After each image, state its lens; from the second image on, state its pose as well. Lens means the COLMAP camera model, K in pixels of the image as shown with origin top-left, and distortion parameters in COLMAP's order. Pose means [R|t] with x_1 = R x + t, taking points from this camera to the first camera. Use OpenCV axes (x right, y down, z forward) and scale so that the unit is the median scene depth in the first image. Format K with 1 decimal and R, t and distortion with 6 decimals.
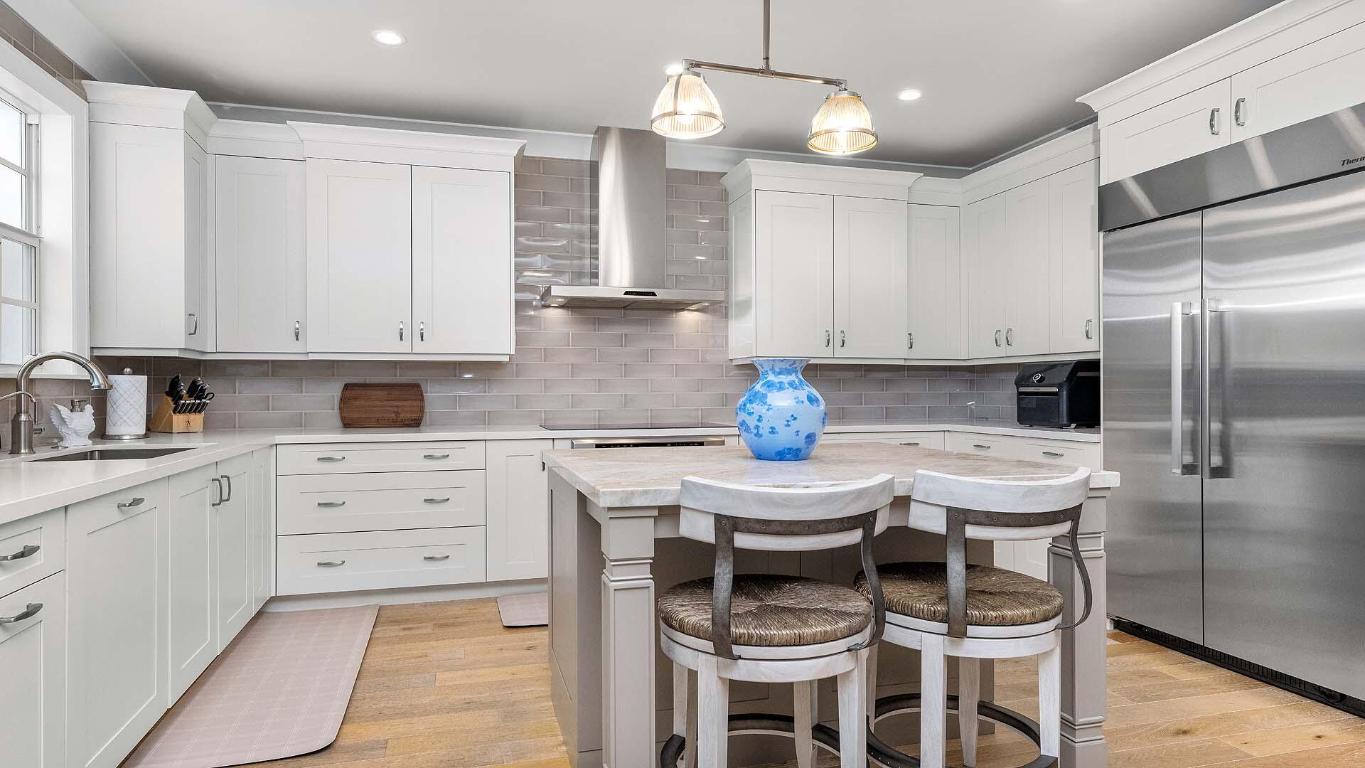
lens RADIAL K [[802.2, 0, 683.9], [0, 802.2, 381.7], [0, 0, 1]] dist [0.035138, 0.001685]
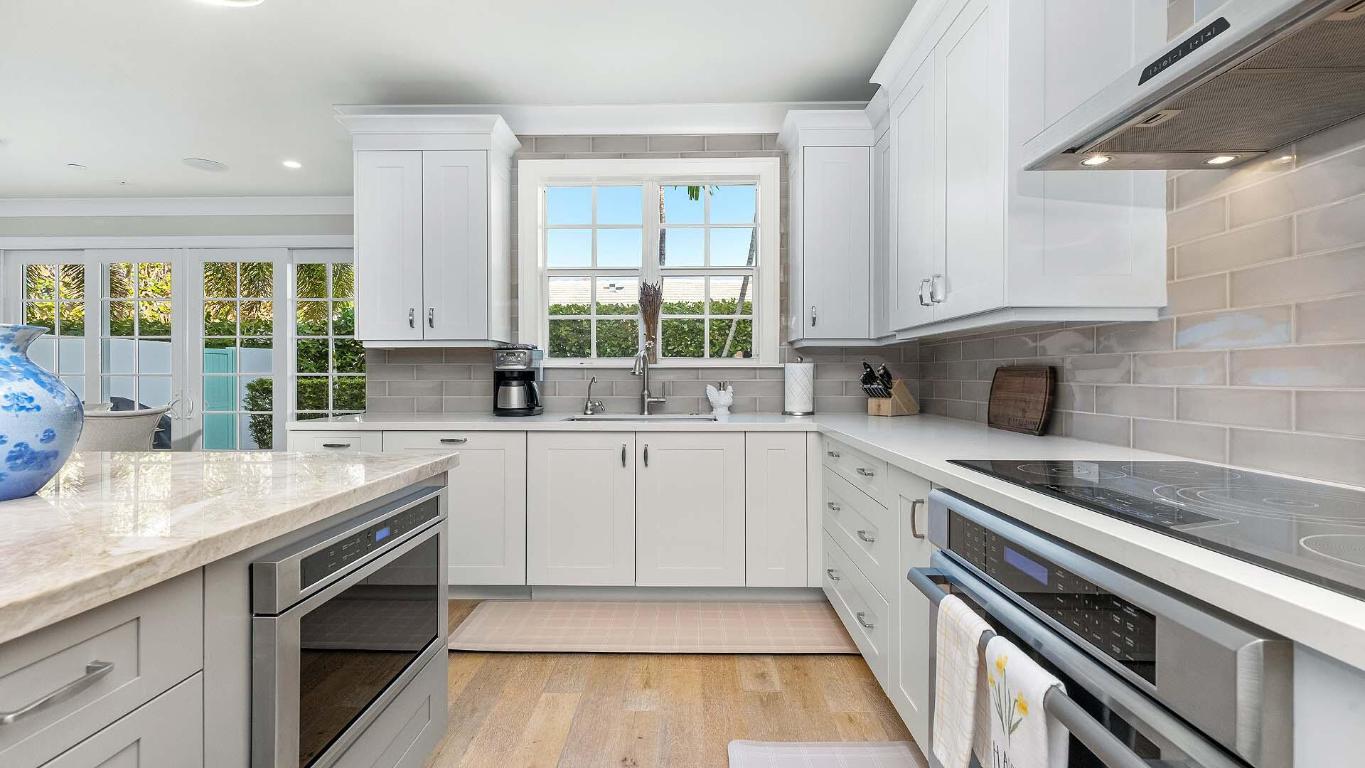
lens RADIAL K [[625.8, 0, 683.5], [0, 625.8, 375.5], [0, 0, 1]] dist [0.008030, -0.001207]
pose [[-0.288673, 0.003120, -0.957423, 0.220856], [0.008125, 0.999967, 0.000809, 0.006837], [0.957393, -0.007545, -0.288689, 0.899665]]
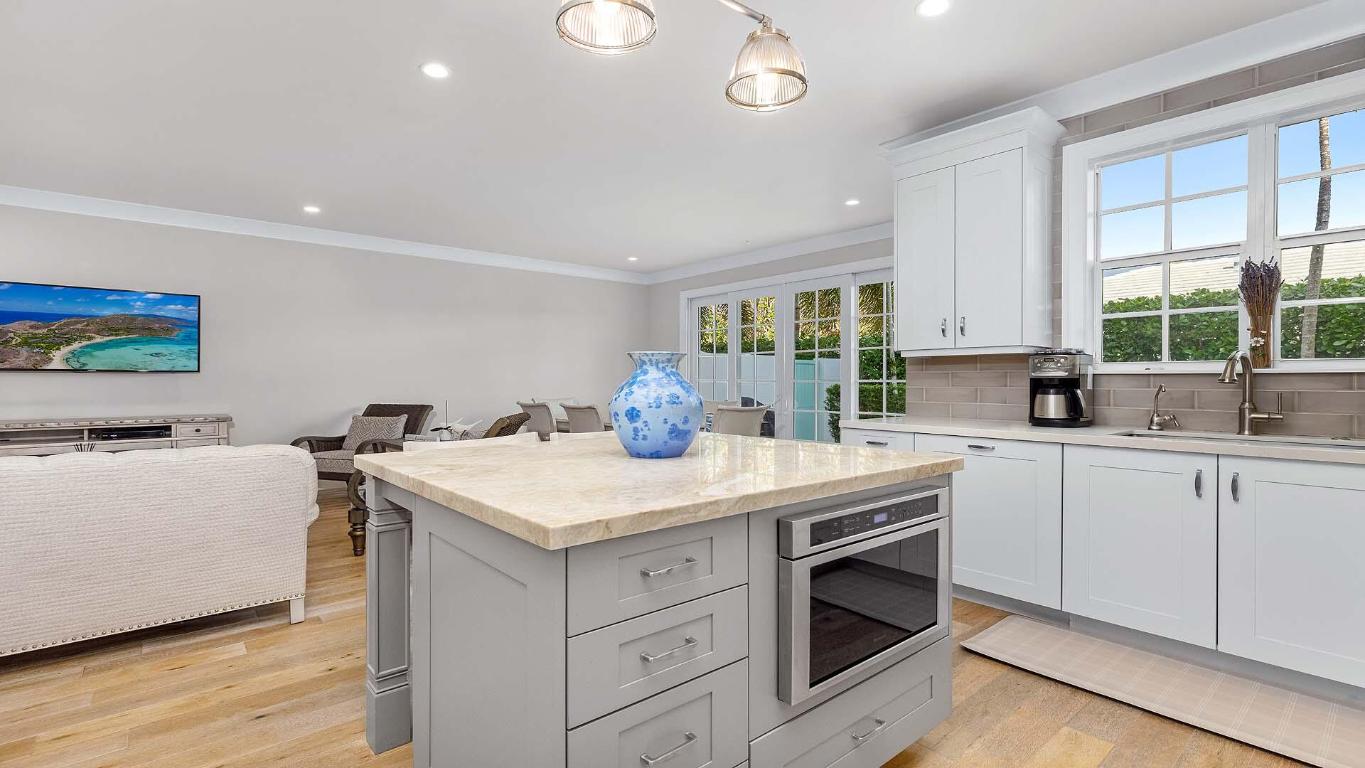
lens RADIAL K [[625.8, 0, 690.8], [0, 625.8, 386.8], [0, 0, 1]] dist [0.008030, -0.001207]
pose [[-0.903172, 0.004838, -0.429251, 0.222496], [0.003271, 0.999985, 0.004388, 0.005960], [0.429266, 0.002559, -0.903174, 0.944958]]
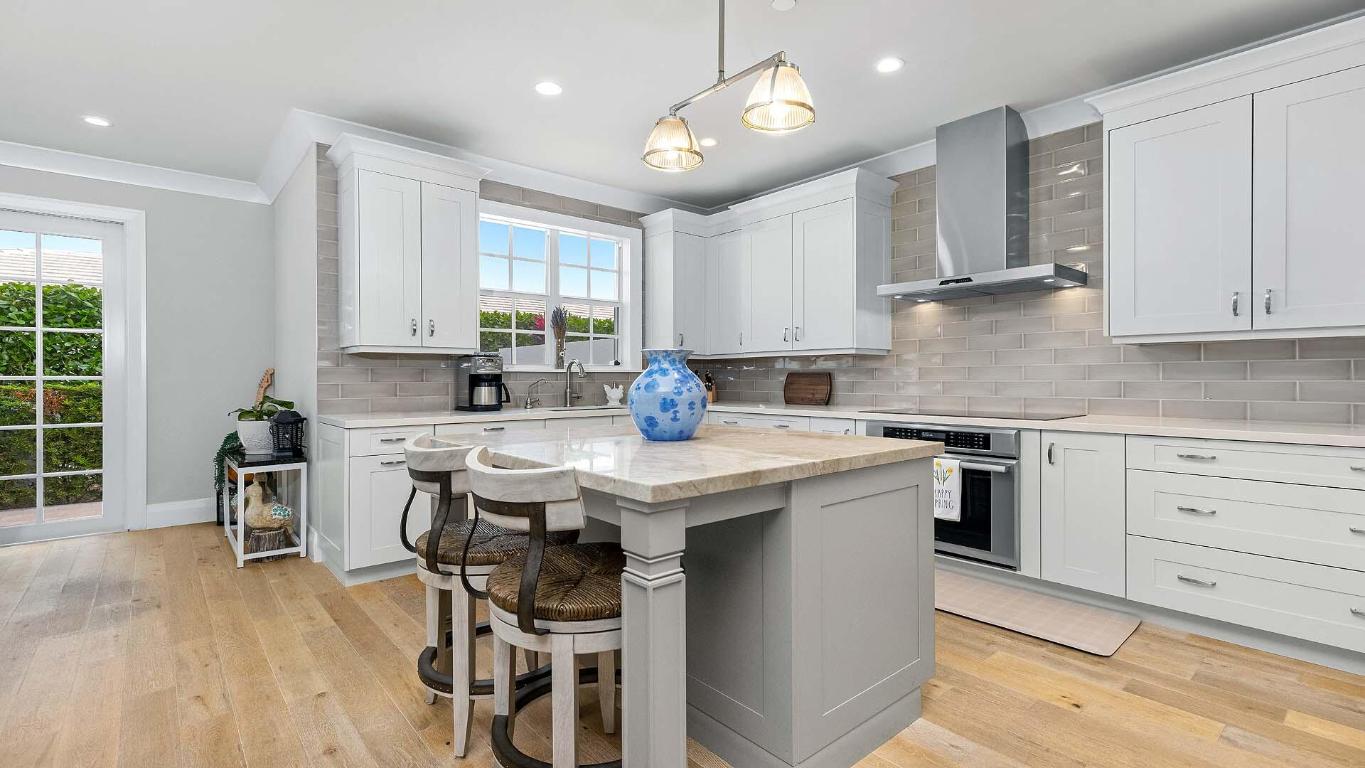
lens RADIAL K [[625.8, 0, 680.9], [0, 625.8, 374.3], [0, 0, 1]] dist [0.008030, -0.001207]
pose [[0.419874, -0.004923, -0.907569, 0.513691], [0.008557, 0.999962, -0.001466, 0.004349], [0.907542, -0.007150, 0.419901, 0.364797]]
